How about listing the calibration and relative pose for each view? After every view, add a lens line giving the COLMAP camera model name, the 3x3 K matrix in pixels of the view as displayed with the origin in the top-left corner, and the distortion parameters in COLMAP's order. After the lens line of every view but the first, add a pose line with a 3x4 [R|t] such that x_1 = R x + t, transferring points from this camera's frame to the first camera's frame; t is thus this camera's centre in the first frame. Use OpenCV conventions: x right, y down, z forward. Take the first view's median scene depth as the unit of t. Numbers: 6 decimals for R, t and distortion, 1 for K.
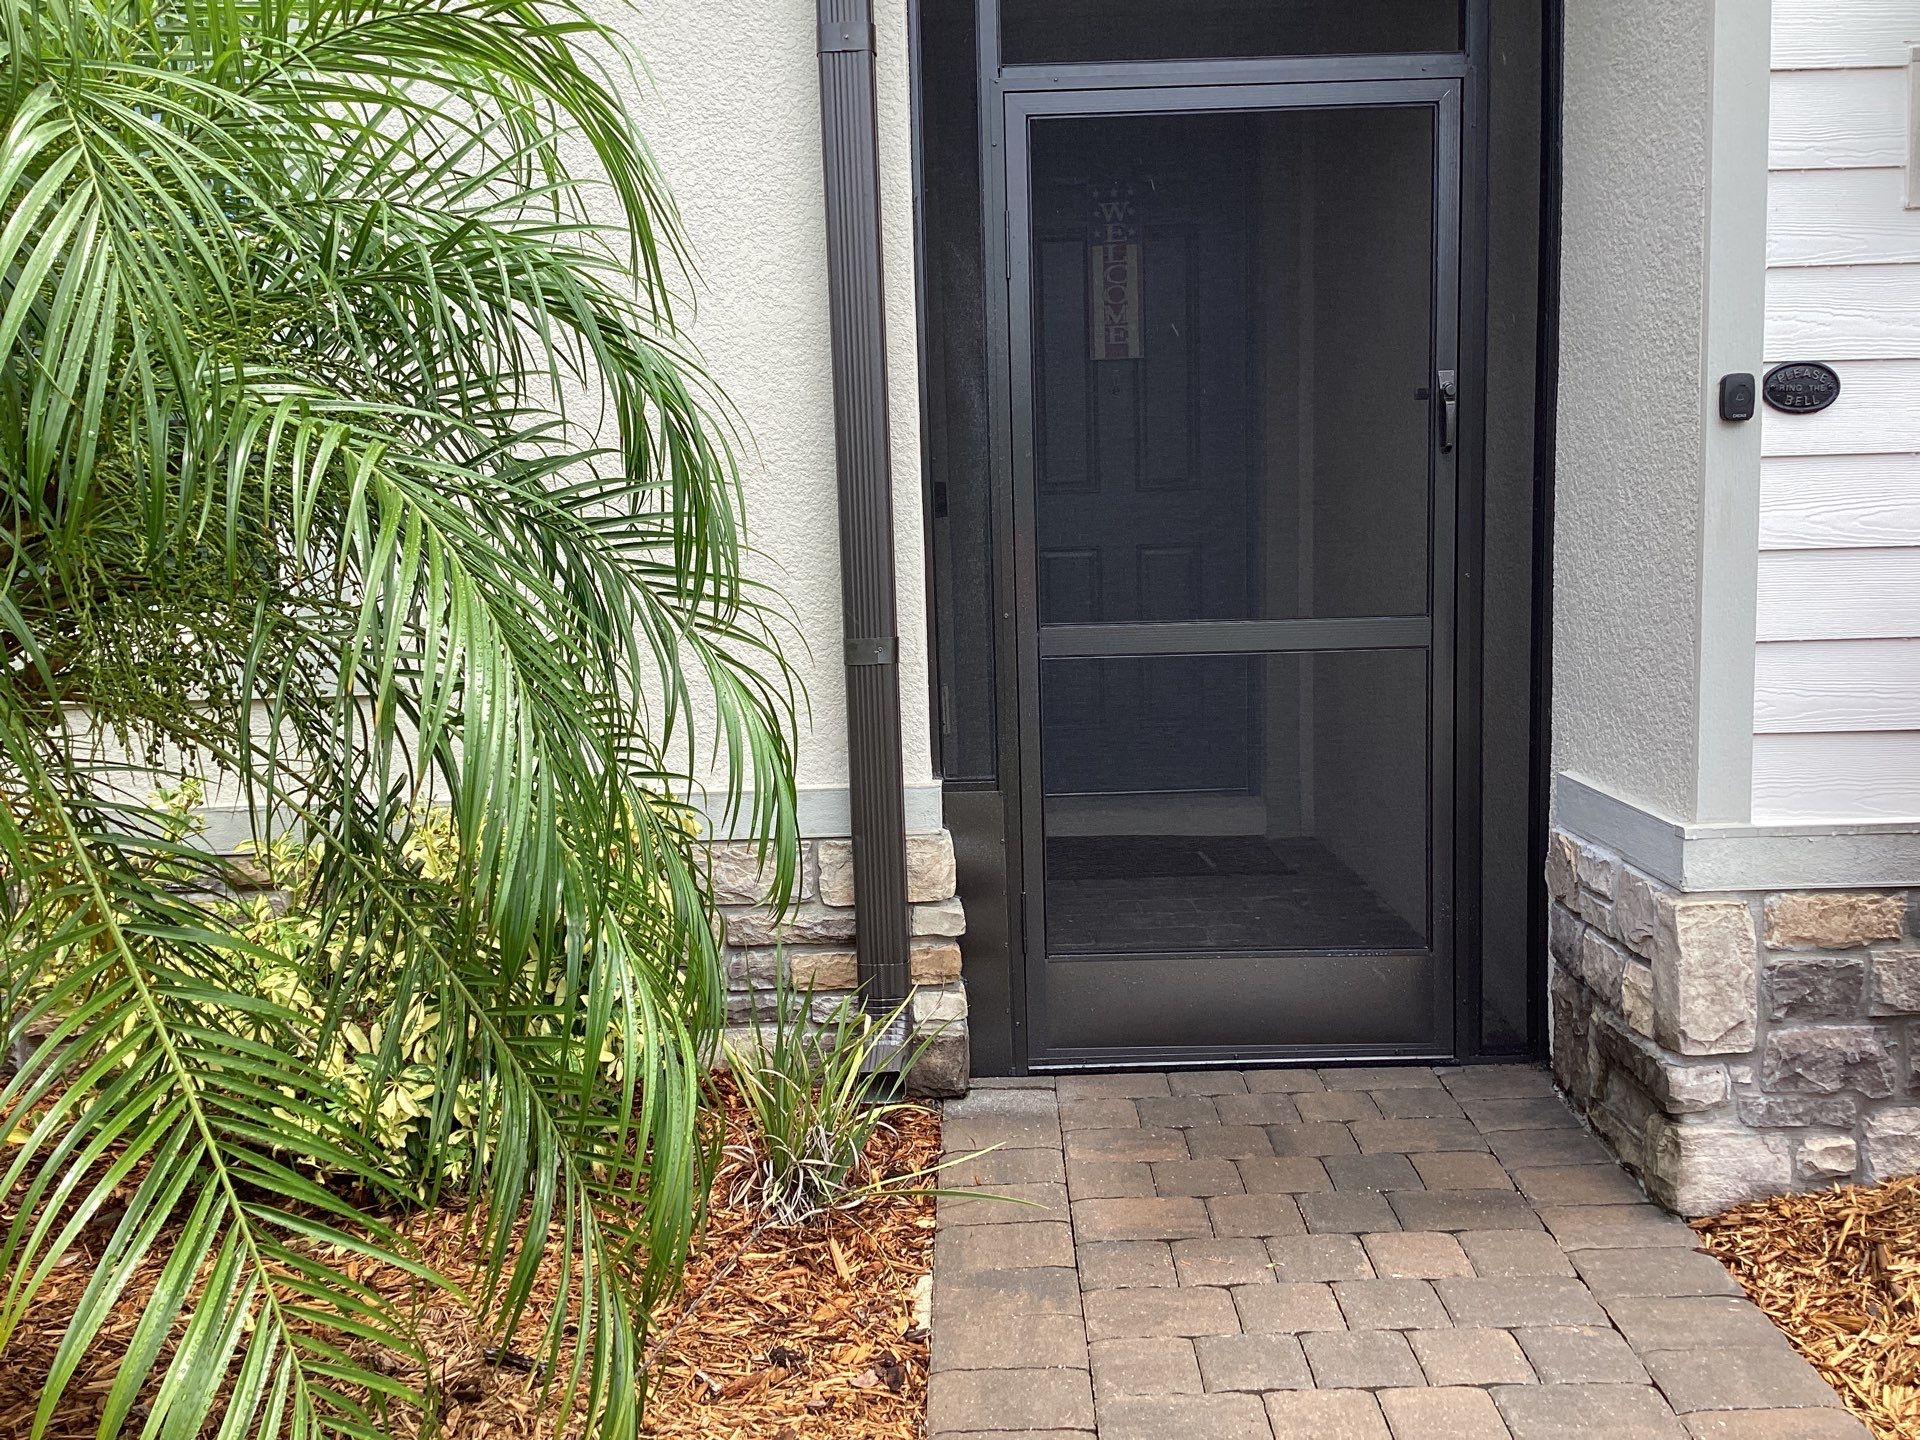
lens RADIAL K [[1741.9, 0, 976.1], [0, 1741.9, 730.1], [0, 0, 1]] dist [0.032493, 0.000000]
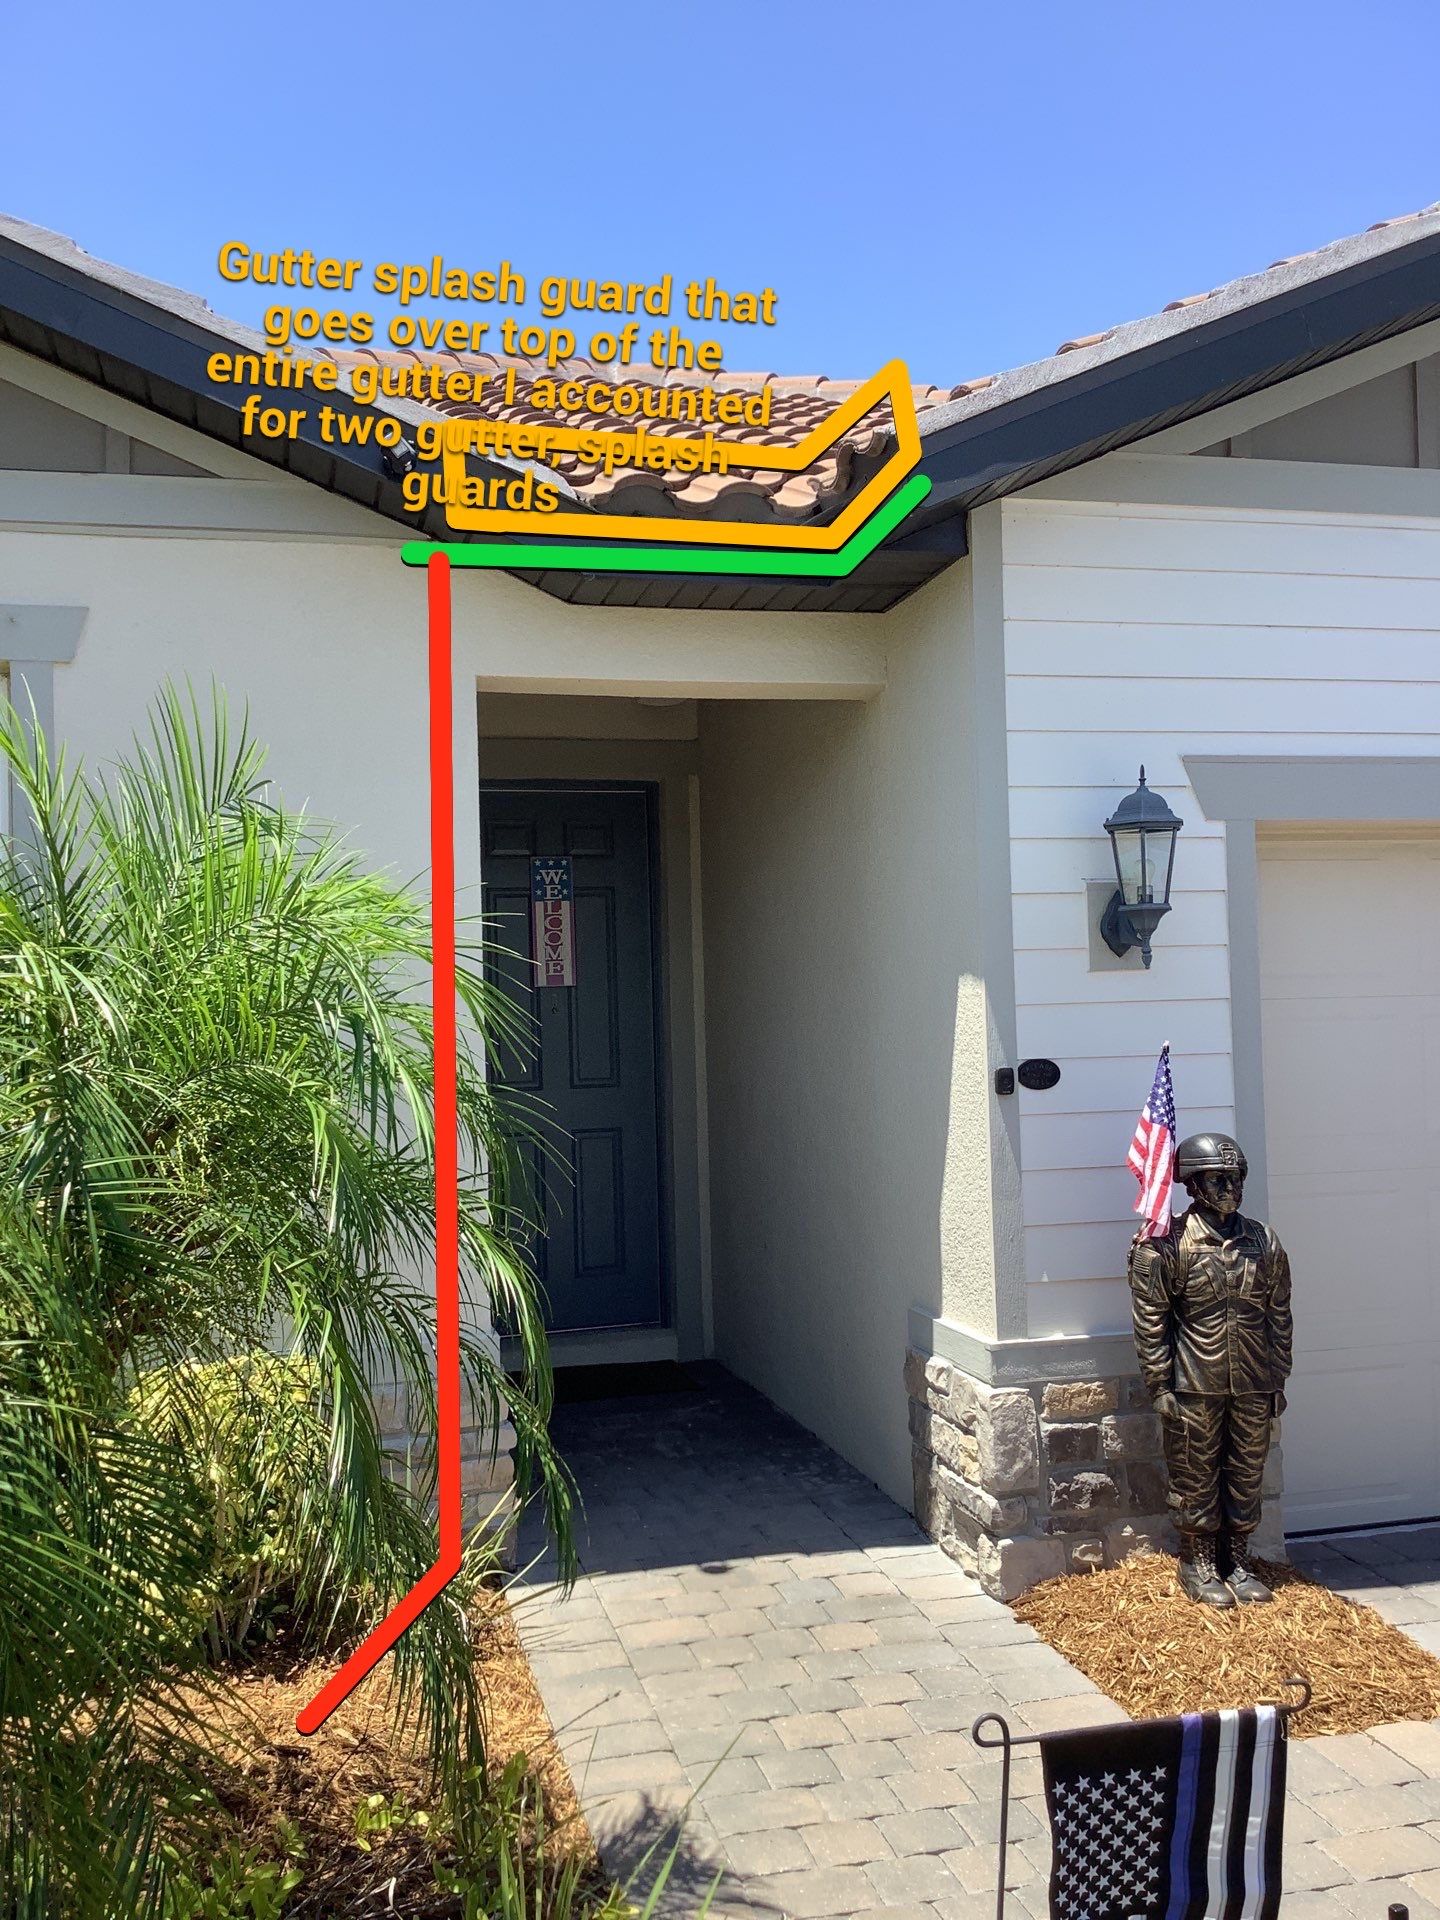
lens RADIAL K [[1741.9, 0, 712.3], [0, 1741.9, 950.0], [0, 0, 1]] dist [0.032493, 0.000000]
pose [[0.970810, 0.010739, 0.239610, -0.217687], [0.030325, 0.985485, -0.167032, -0.038125], [-0.237926, 0.169423, 0.956393, -0.501318]]
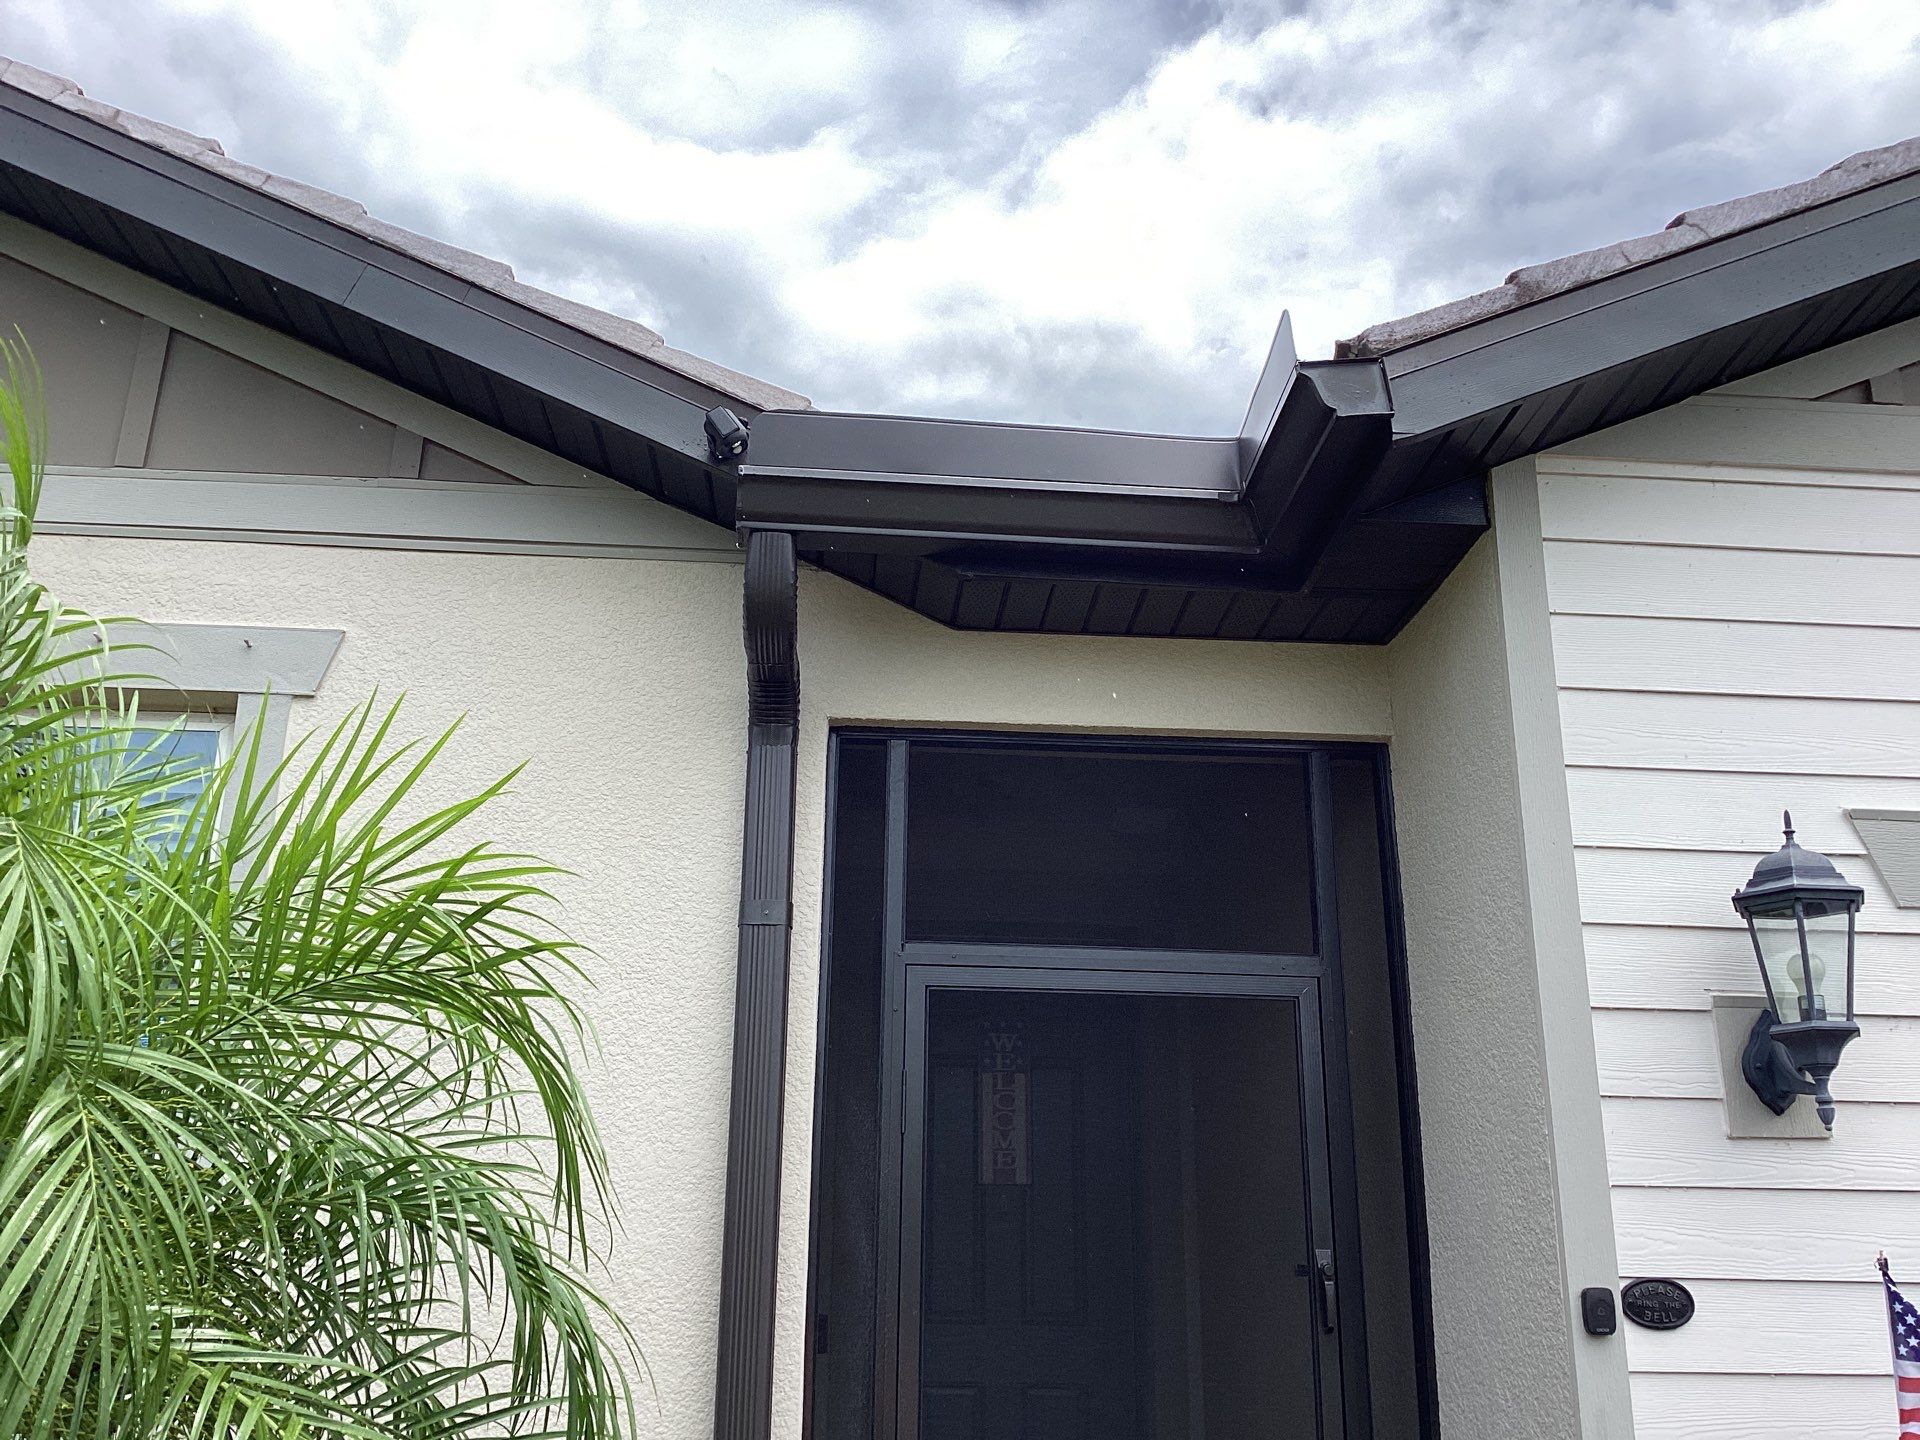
lens RADIAL K [[1741.9, 0, 964.2], [0, 1741.9, 702.0], [0, 0, 1]] dist [0.032493, 0.000000]
pose [[0.997381, 0.056011, 0.045756, -0.008065], [-0.030776, 0.901197, -0.432316, -0.048947], [-0.065450, 0.429776, 0.900560, -0.060401]]
